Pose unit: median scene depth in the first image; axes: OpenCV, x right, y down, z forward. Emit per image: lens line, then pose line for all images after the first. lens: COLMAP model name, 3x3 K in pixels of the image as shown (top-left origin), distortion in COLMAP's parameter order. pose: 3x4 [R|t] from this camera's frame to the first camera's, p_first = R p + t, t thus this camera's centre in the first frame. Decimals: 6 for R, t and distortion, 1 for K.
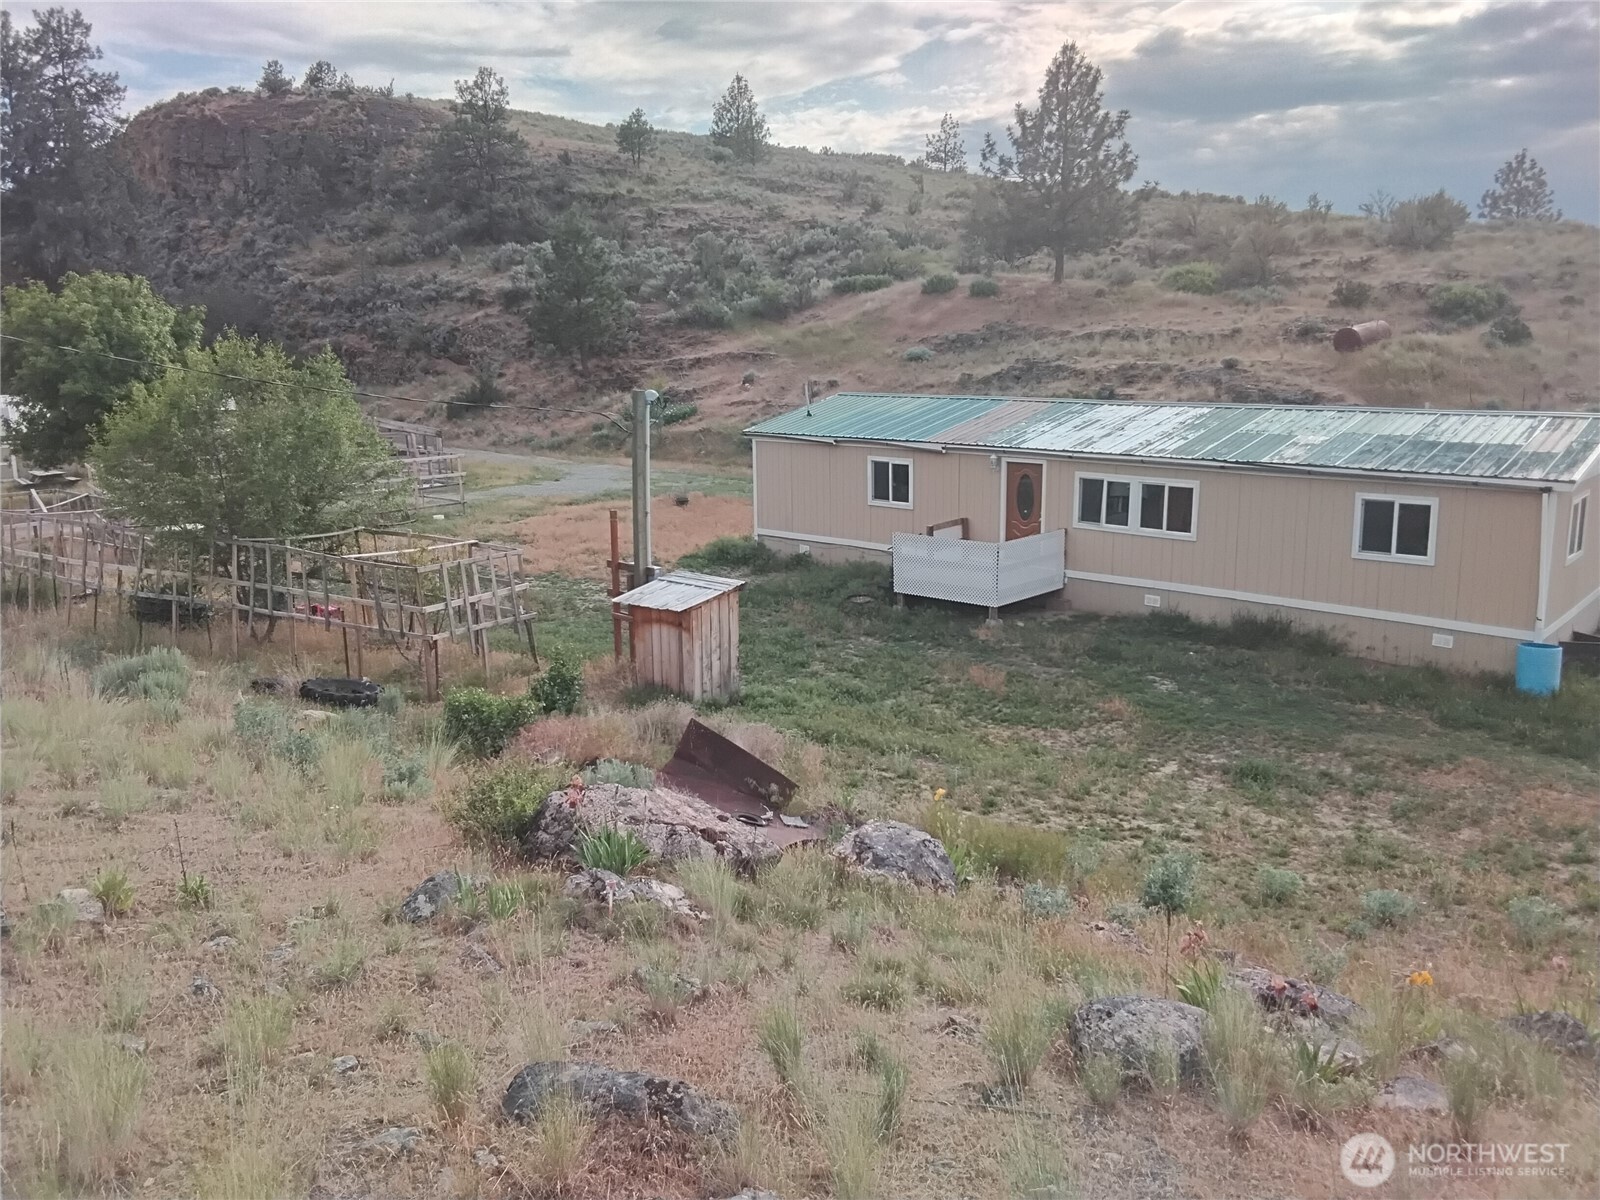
lens RADIAL K [[1268.5, 0, 803.8], [0, 1268.5, 578.0], [0, 0, 1]] dist [-0.000893, -0.002371]
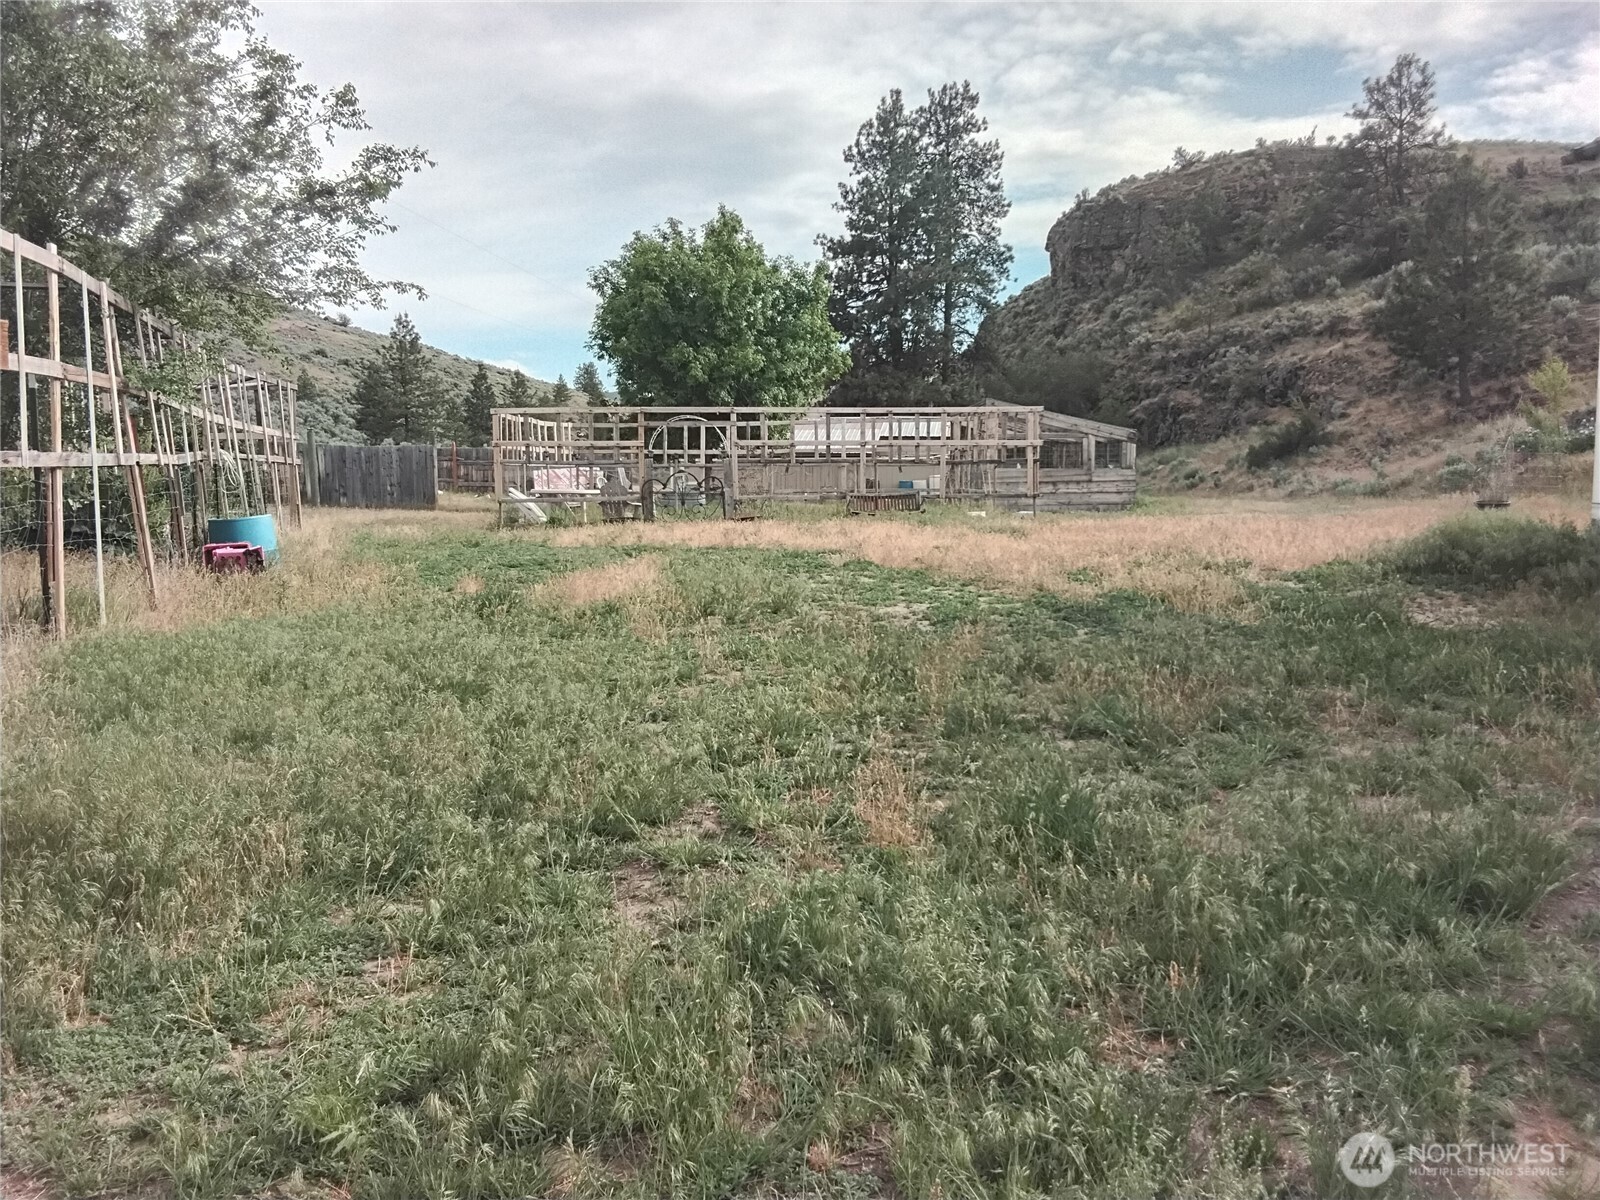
lens RADIAL K [[1216.7, 0, 793.0], [0, 1216.7, 593.1], [0, 0, 1]] dist [0.119153, -0.171053]
pose [[0.738089, 0.072173, -0.670832, 0.007551], [-0.135051, 0.989945, -0.042085, 0.009155], [0.661049, 0.121659, 0.740414, 0.237626]]
